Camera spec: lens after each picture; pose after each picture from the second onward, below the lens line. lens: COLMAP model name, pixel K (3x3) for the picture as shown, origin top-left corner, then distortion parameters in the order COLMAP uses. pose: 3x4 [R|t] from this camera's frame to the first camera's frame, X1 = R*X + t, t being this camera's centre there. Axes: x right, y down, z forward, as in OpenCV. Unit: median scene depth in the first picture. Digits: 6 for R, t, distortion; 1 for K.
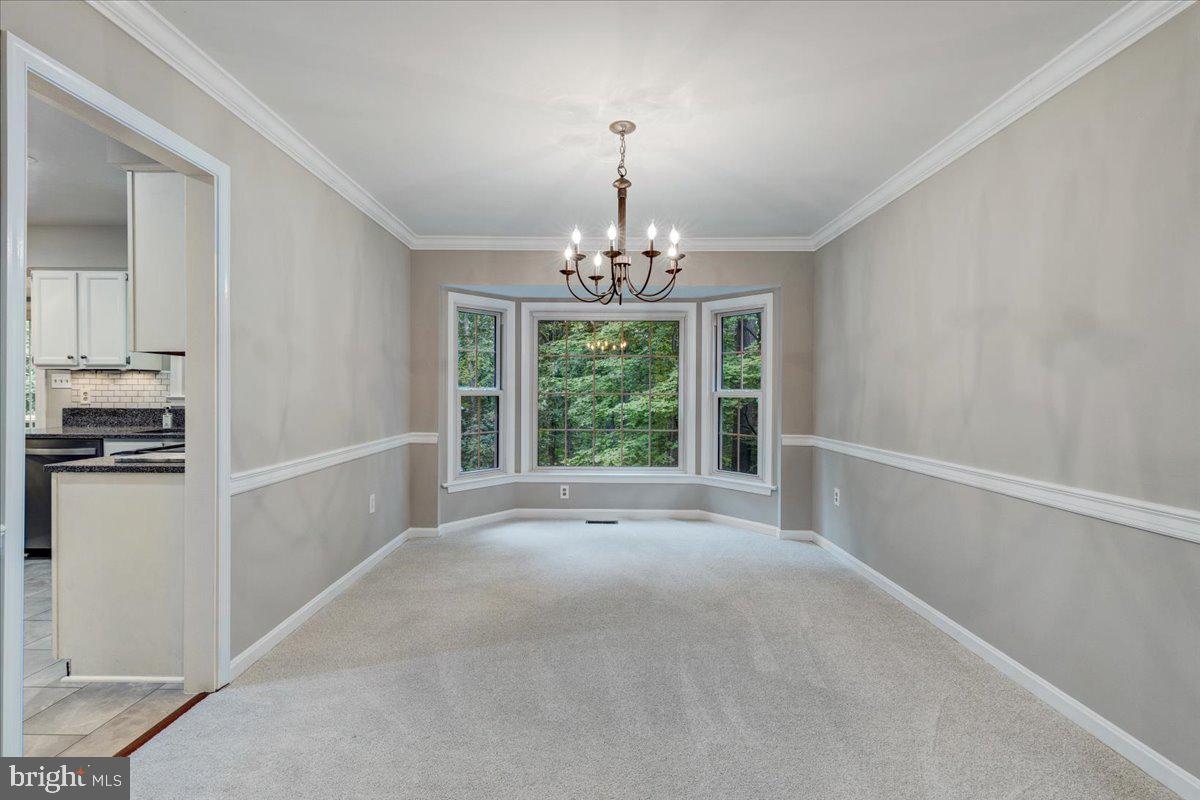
lens RADIAL K [[581.1, 0, 602.2], [0, 581.1, 392.3], [0, 0, 1]] dist [0.003125, 0.001039]
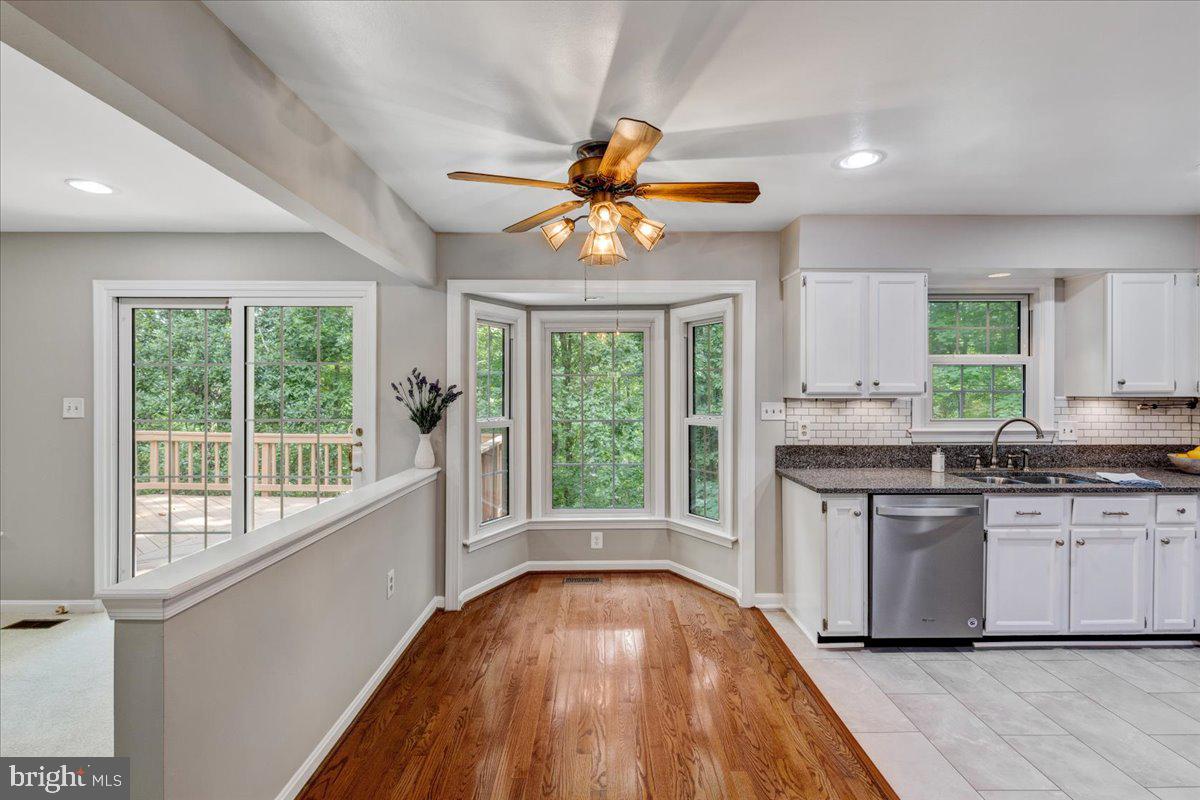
lens RADIAL K [[540.8, 0, 597.5], [0, 540.8, 394.7], [0, 0, 1]] dist [0.001274, -0.000779]
pose [[0.999739, -0.004039, 0.022471, -1.188024], [0.004099, 0.999988, -0.002651, -0.041456], [-0.022460, 0.002742, 0.999744, 0.264417]]
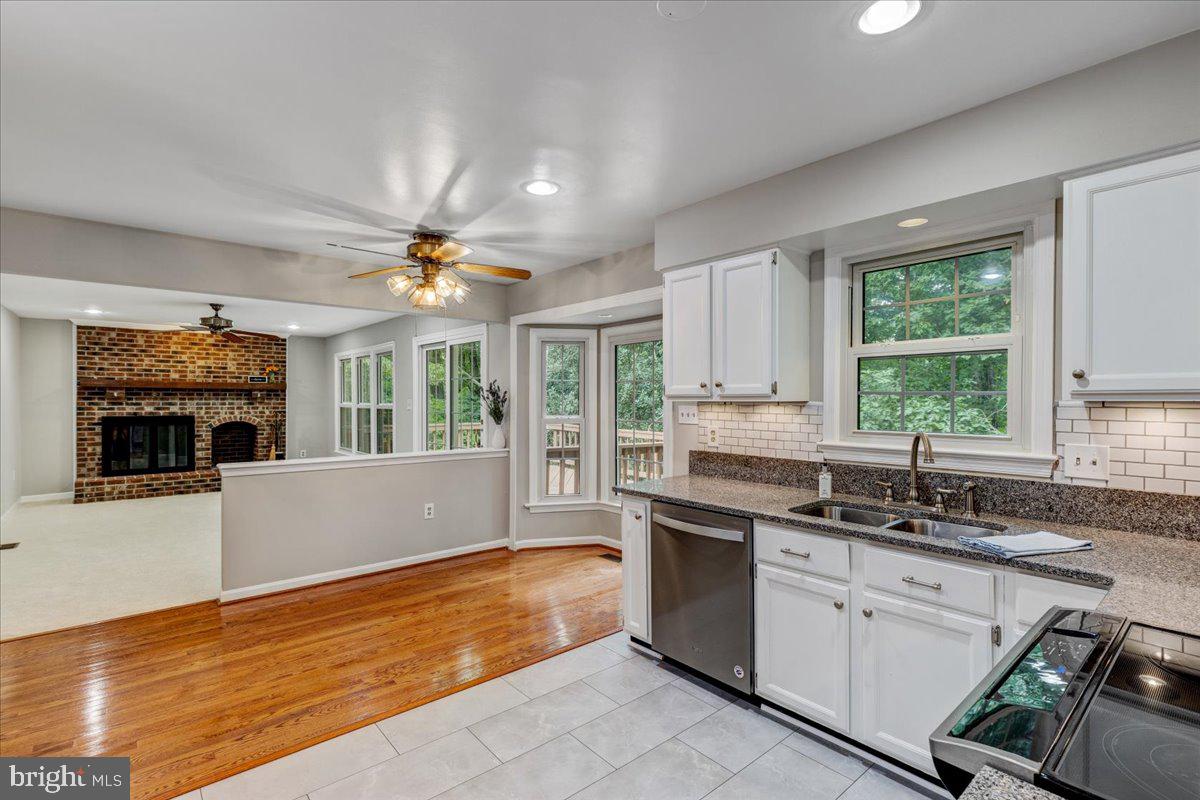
lens RADIAL K [[549.8, 0, 602.5], [0, 549.8, 406.0], [0, 0, 1]] dist [0.000409, 0.001297]
pose [[0.666448, 0.006924, -0.745520, -0.457809], [-0.003635, 0.999975, 0.006037, -0.035529], [0.745543, -0.001313, 0.666456, 0.427337]]
